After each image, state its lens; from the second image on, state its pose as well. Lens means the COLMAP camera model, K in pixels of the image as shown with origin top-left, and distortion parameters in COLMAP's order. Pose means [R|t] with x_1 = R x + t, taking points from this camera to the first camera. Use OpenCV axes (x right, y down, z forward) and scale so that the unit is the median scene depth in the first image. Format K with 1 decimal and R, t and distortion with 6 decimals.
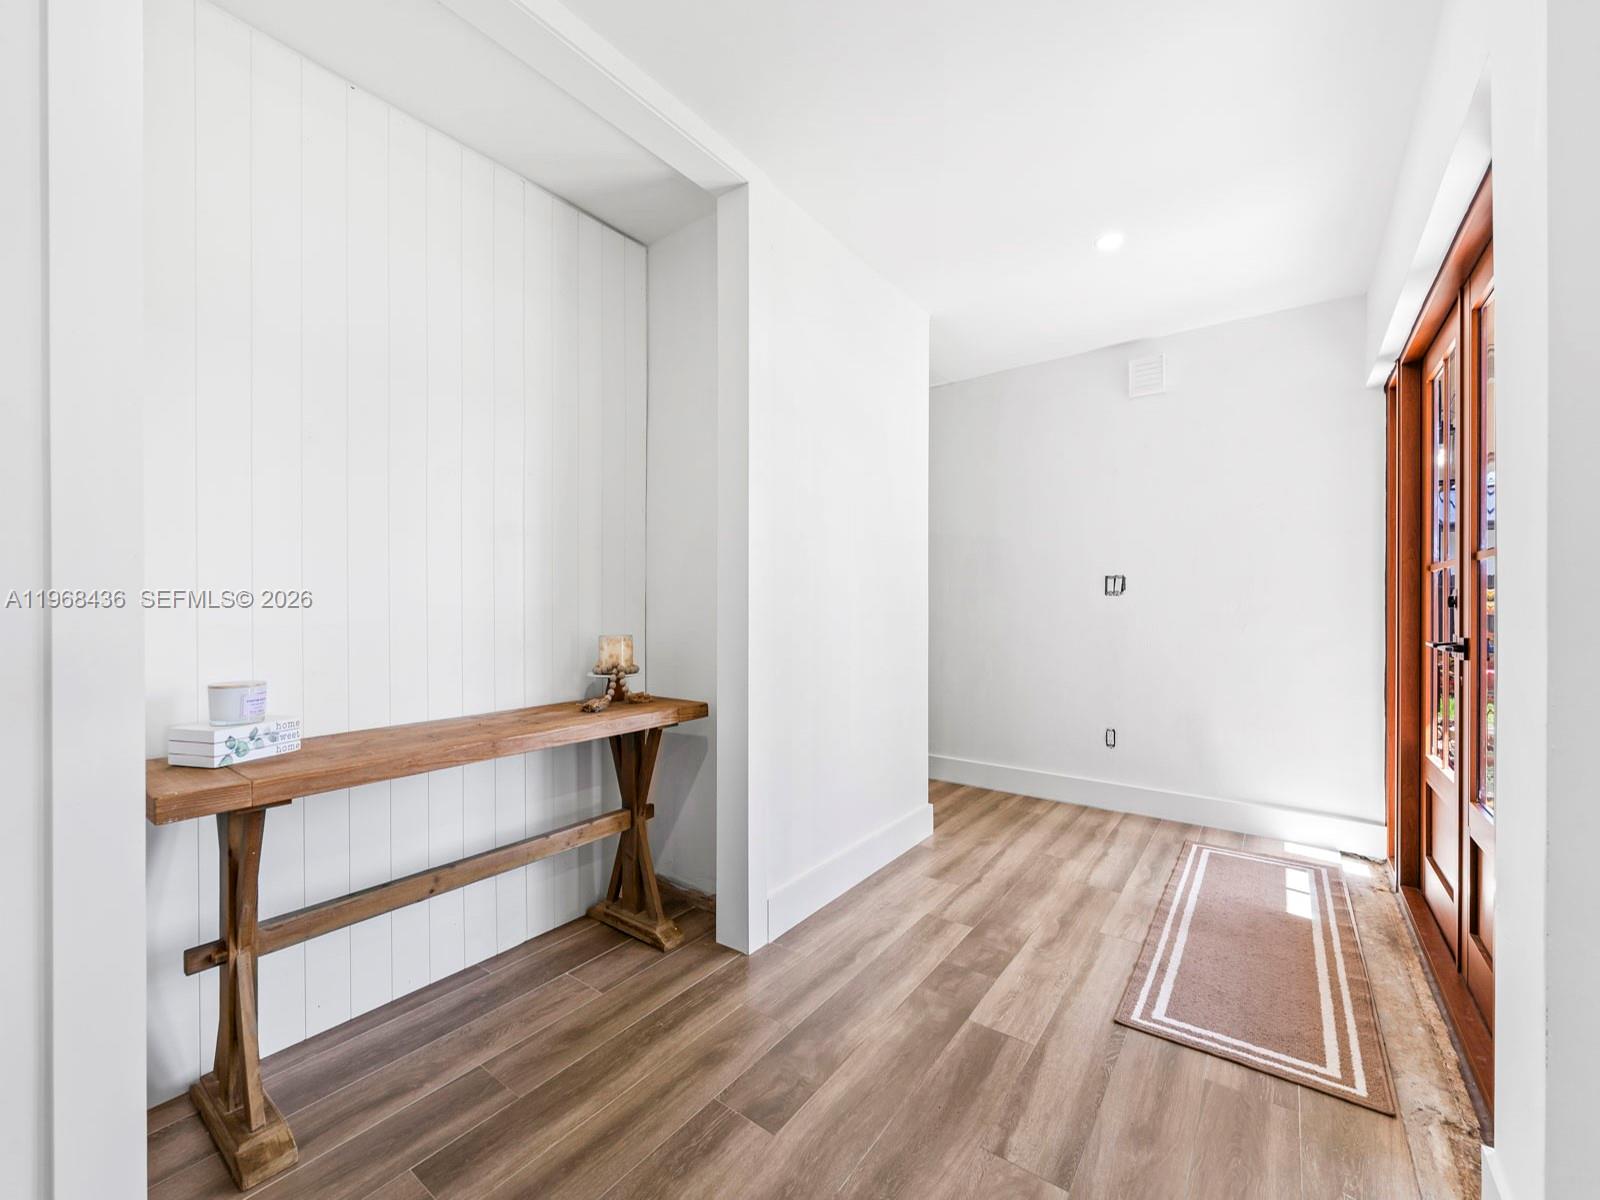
lens RADIAL K [[653.4, 0, 798.6], [0, 653.4, 606.2], [0, 0, 1]] dist [0.000205, -0.000548]
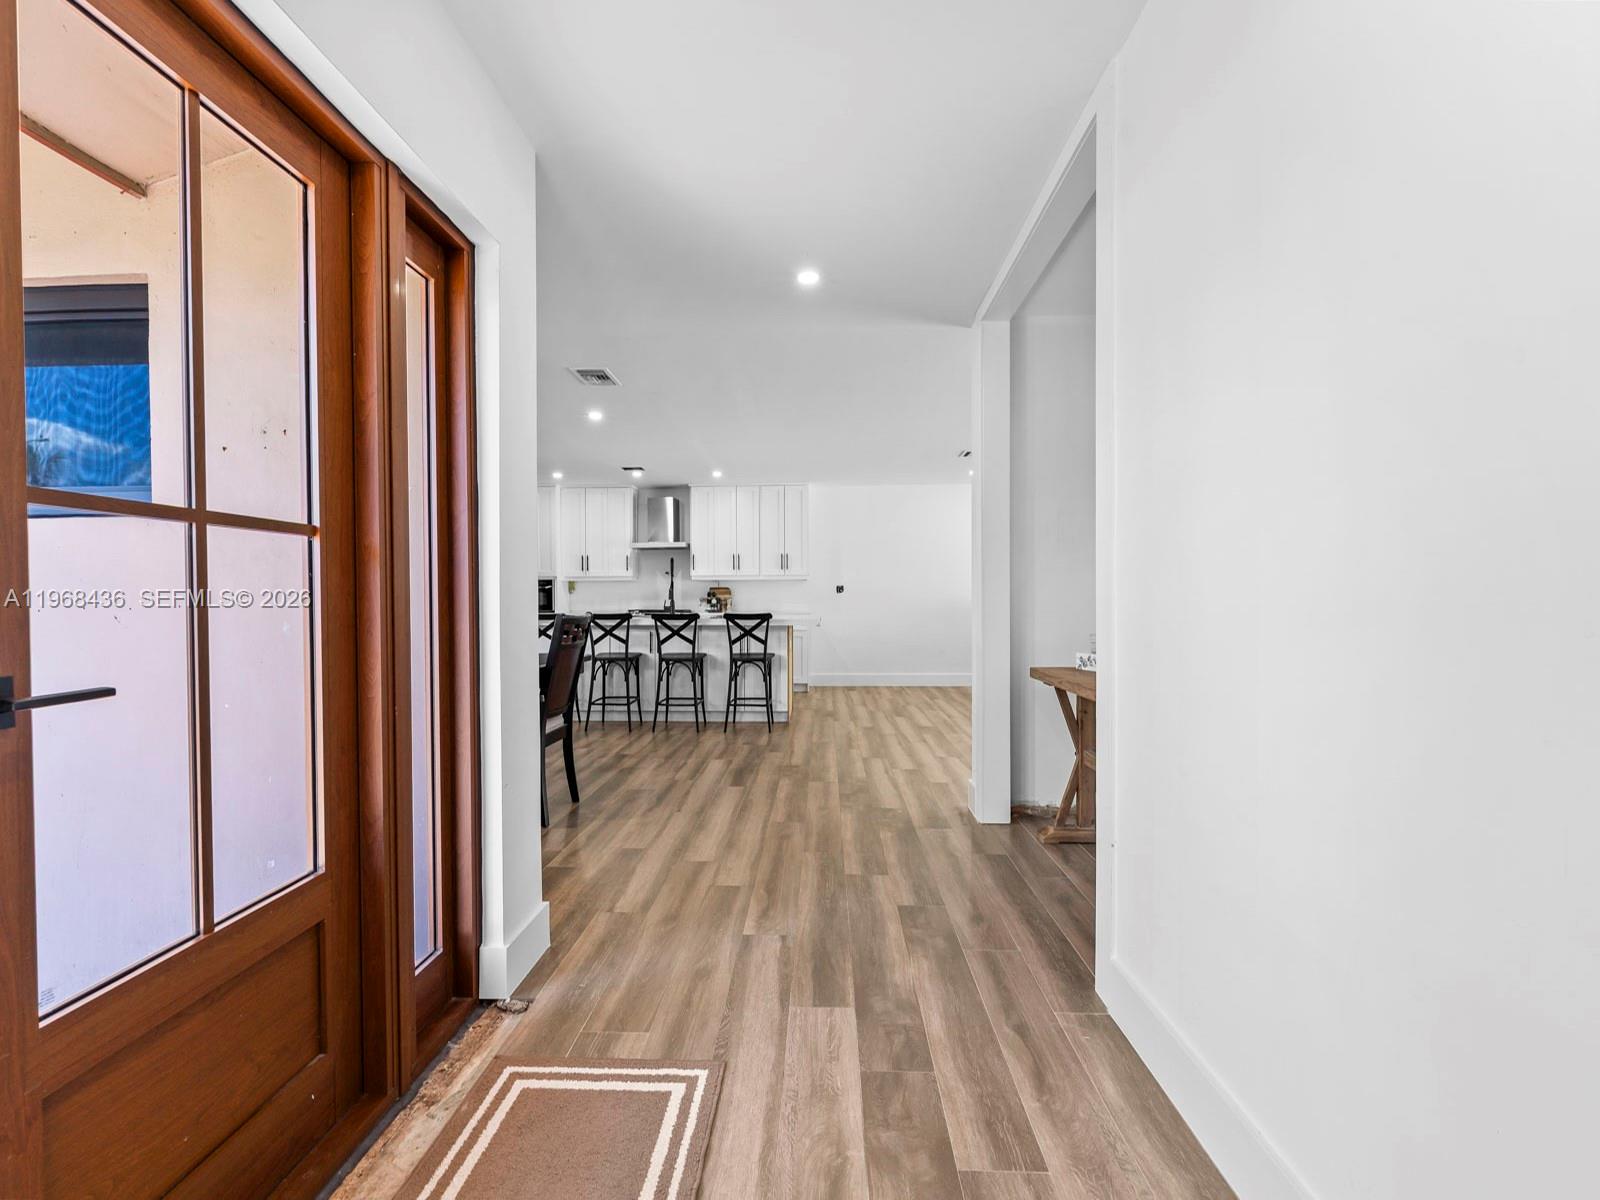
lens RADIAL K [[653.4, 0, 796.4], [0, 653.4, 604.6], [0, 0, 1]] dist [0.000205, -0.000548]
pose [[-0.829636, 0.009452, -0.558225, 0.938383], [0.003963, 0.999931, 0.011041, -0.002641], [0.558291, 0.006948, -0.829616, 1.876699]]
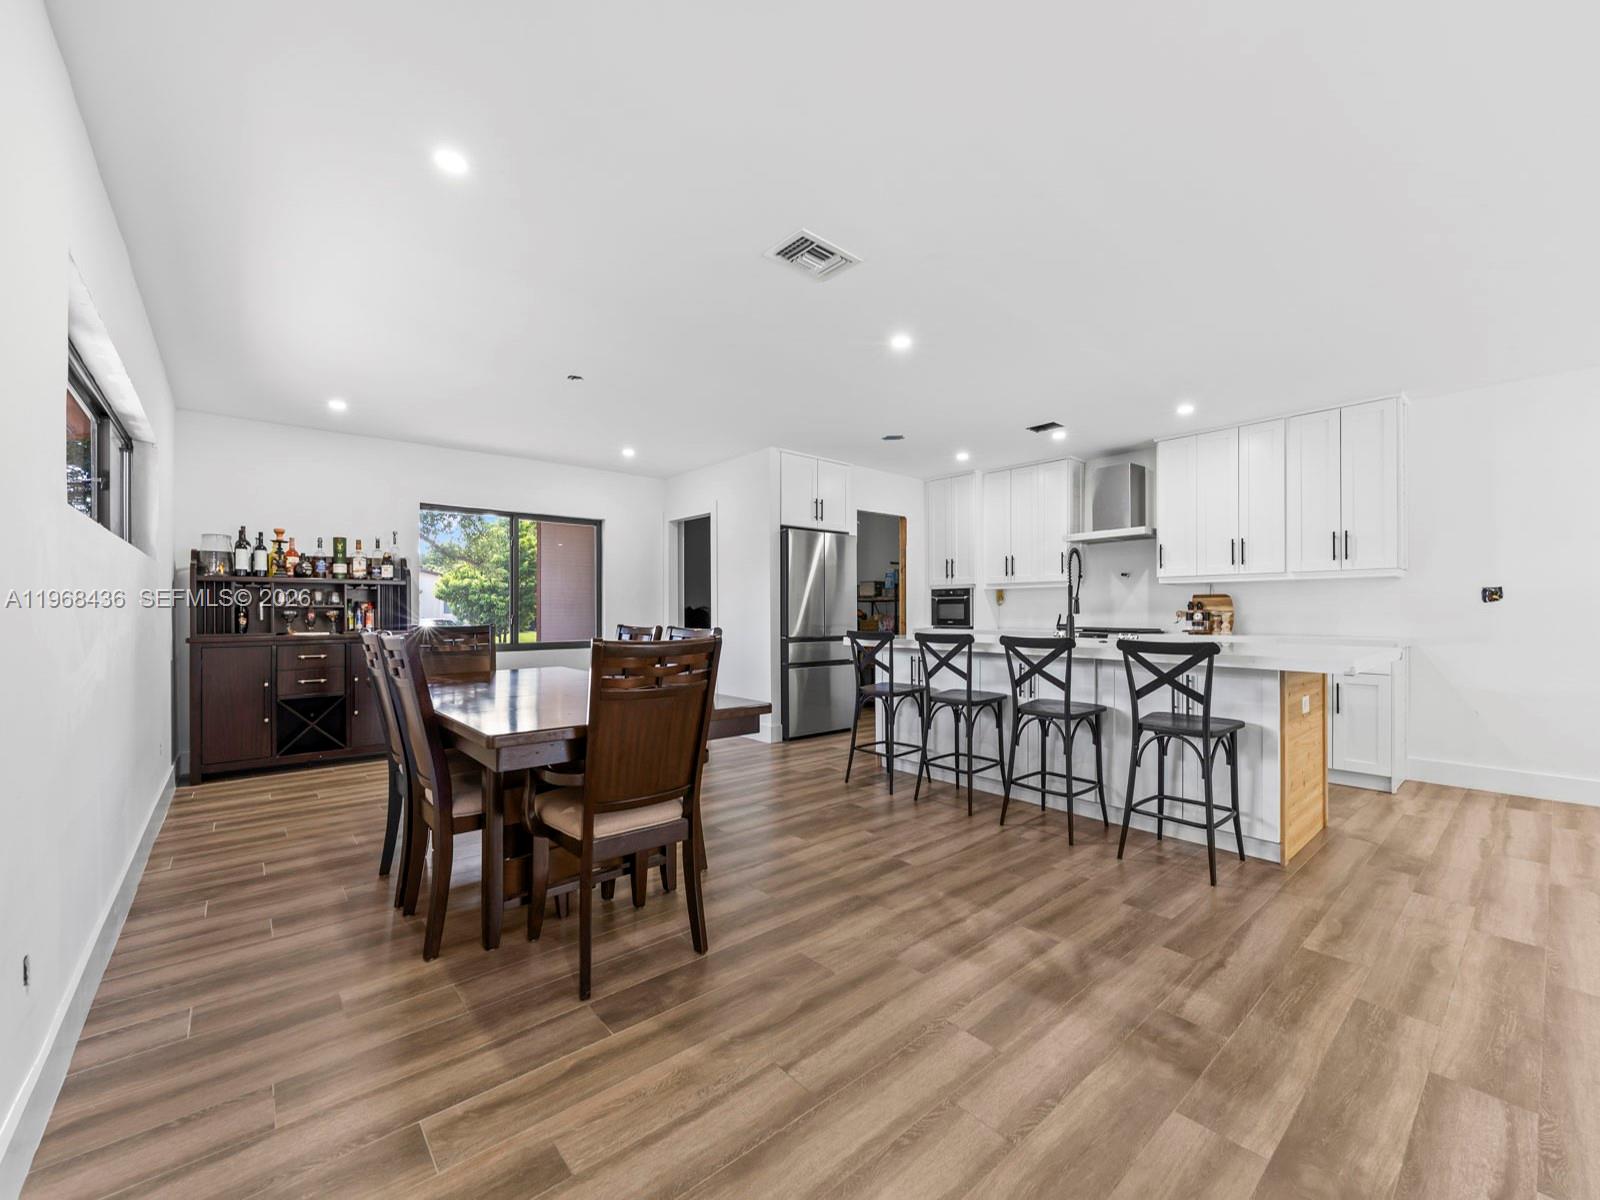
lens RADIAL K [[653.4, 0, 796.2], [0, 653.4, 605.9], [0, 0, 1]] dist [0.000205, -0.000548]
pose [[-0.974660, 0.002211, 0.223678, -0.127852], [0.000302, 0.999963, -0.008571, 0.000444], [-0.223689, -0.008287, -0.974625, 0.900413]]
